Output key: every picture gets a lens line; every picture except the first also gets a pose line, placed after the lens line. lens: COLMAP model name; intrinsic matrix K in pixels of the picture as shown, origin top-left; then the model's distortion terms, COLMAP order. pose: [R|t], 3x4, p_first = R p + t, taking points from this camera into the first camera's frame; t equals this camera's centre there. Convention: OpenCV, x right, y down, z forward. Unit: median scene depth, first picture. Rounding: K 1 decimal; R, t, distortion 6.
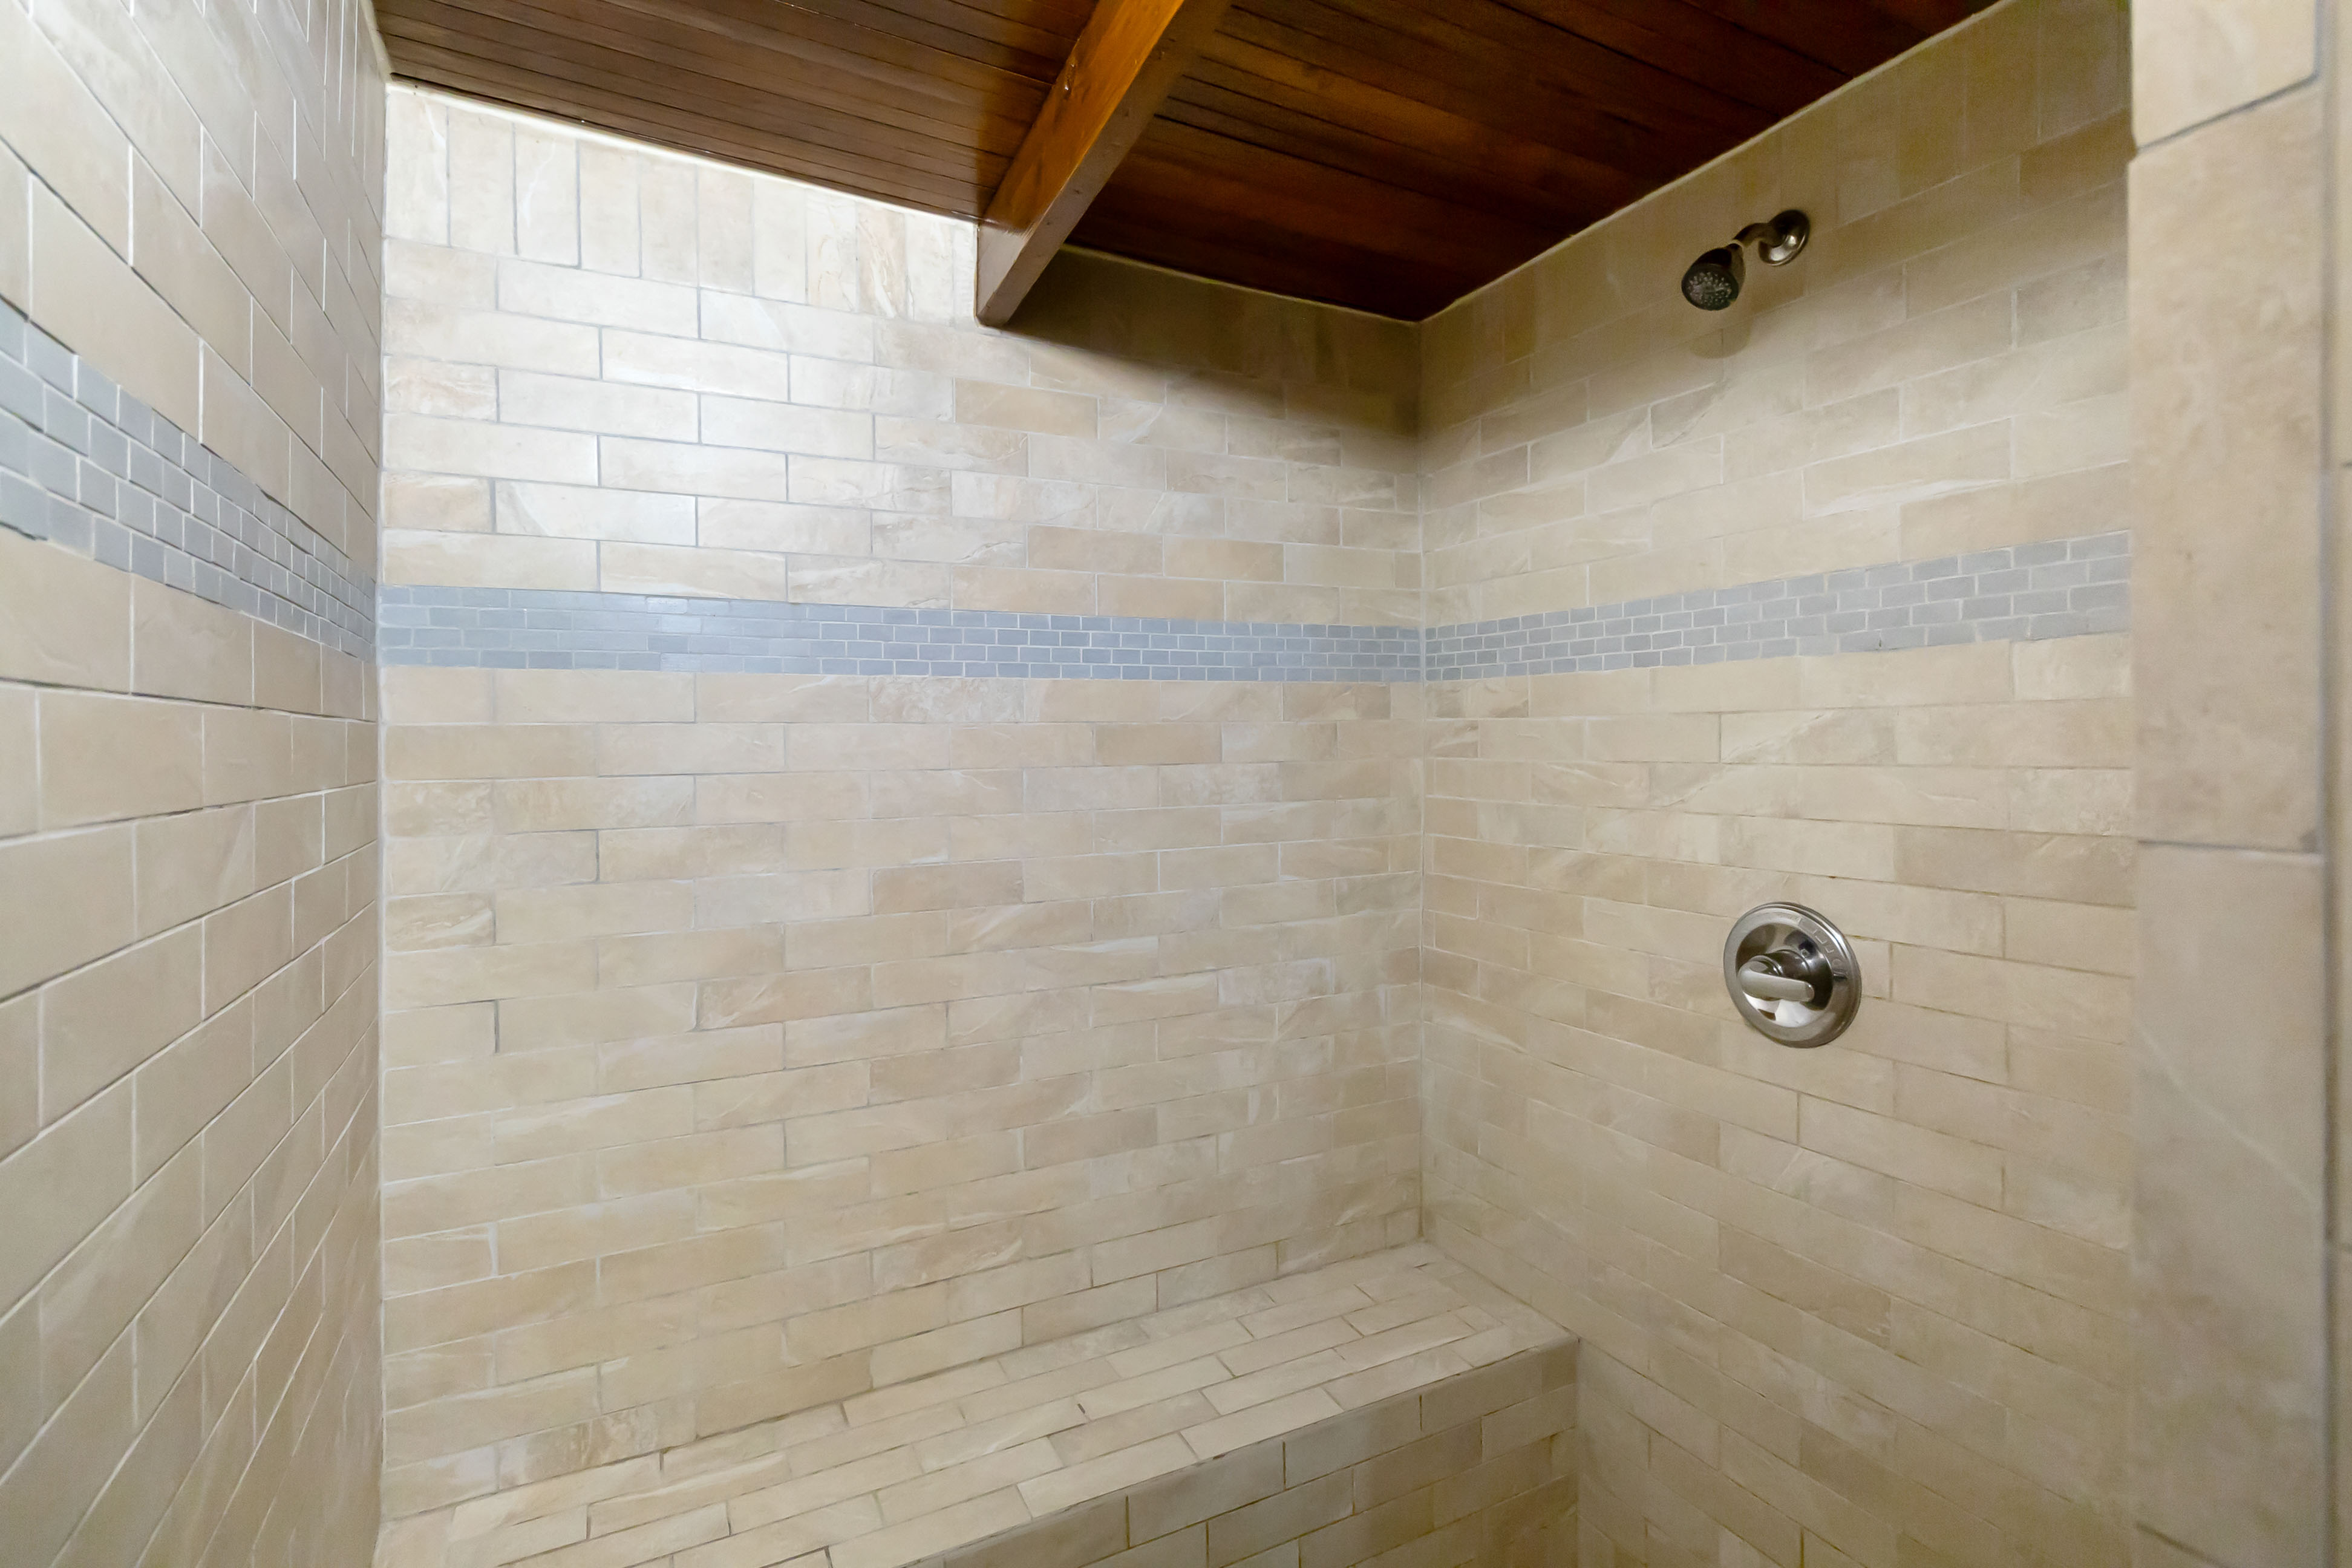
lens RADIAL K [[1111.8, 0, 1195.4], [0, 1111.8, 752.3], [0, 0, 1]] dist [-0.002164, 0.002295]
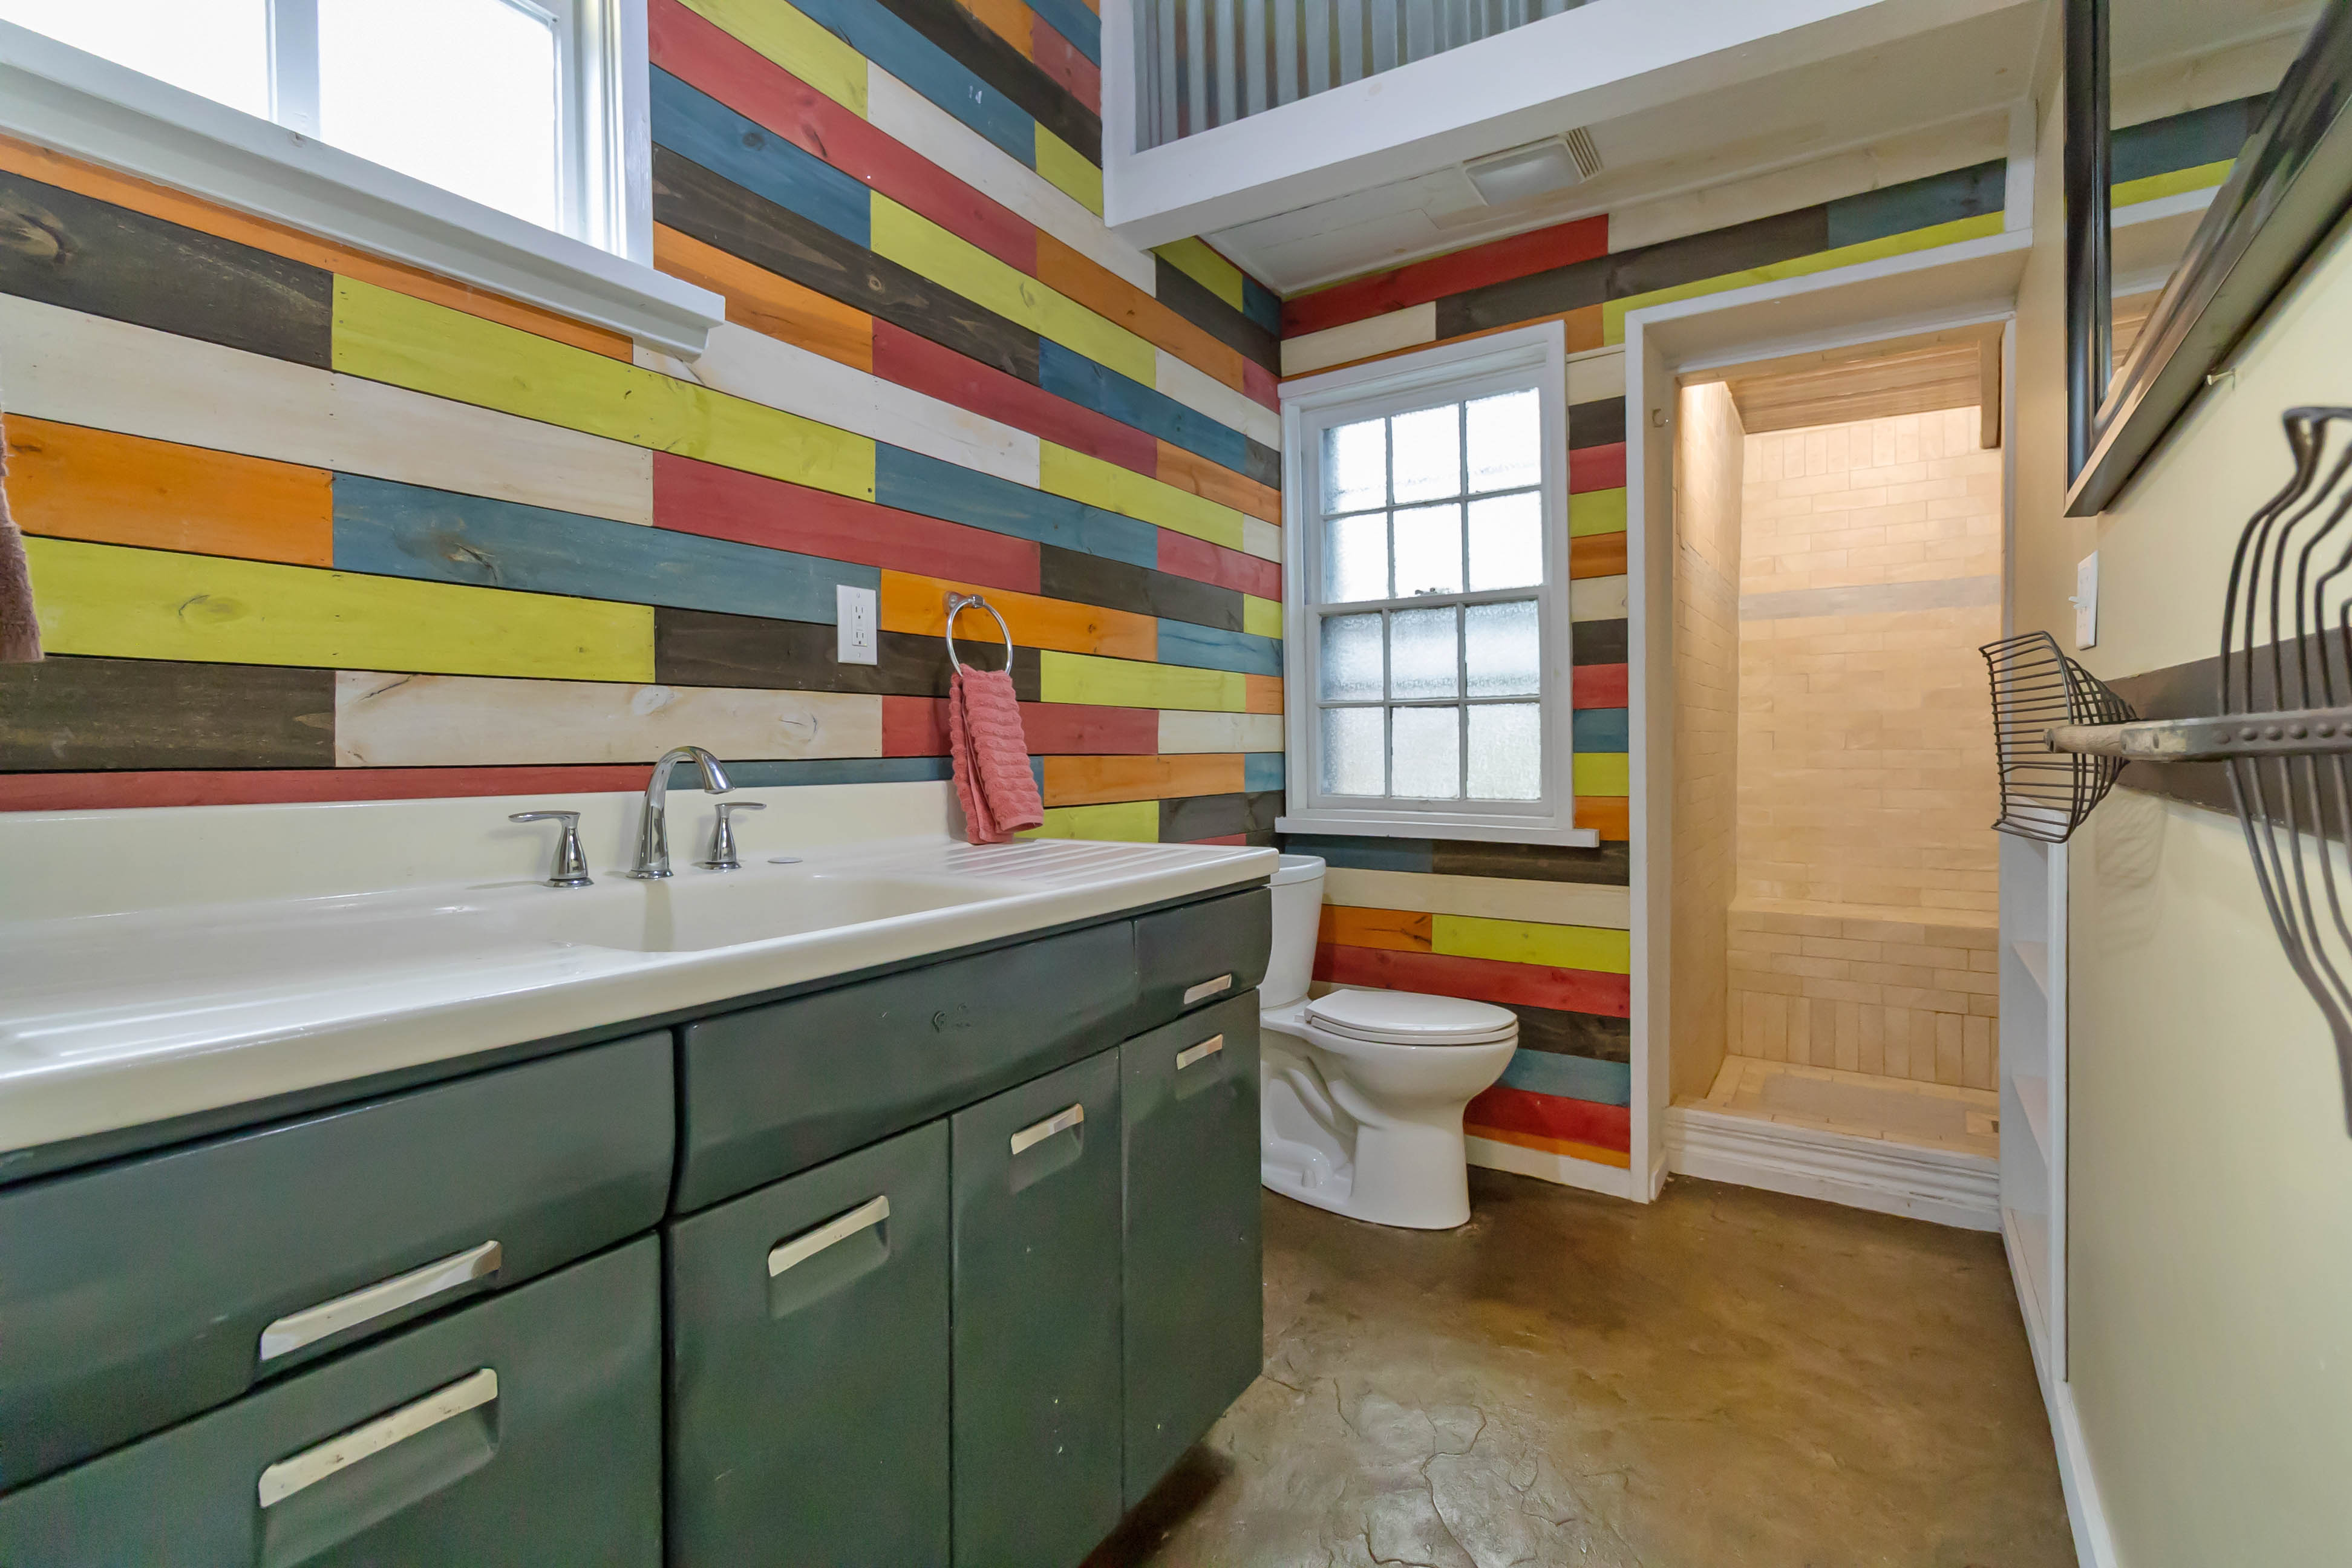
lens RADIAL K [[1111.8, 0, 1174.5], [0, 1111.8, 774.1], [0, 0, 1]] dist [-0.002164, 0.002295]
pose [[0.481597, 0.019592, -0.876174, 1.154798], [-0.002795, 0.999779, 0.020820, 0.267610], [0.876388, -0.007578, 0.481545, -1.758264]]
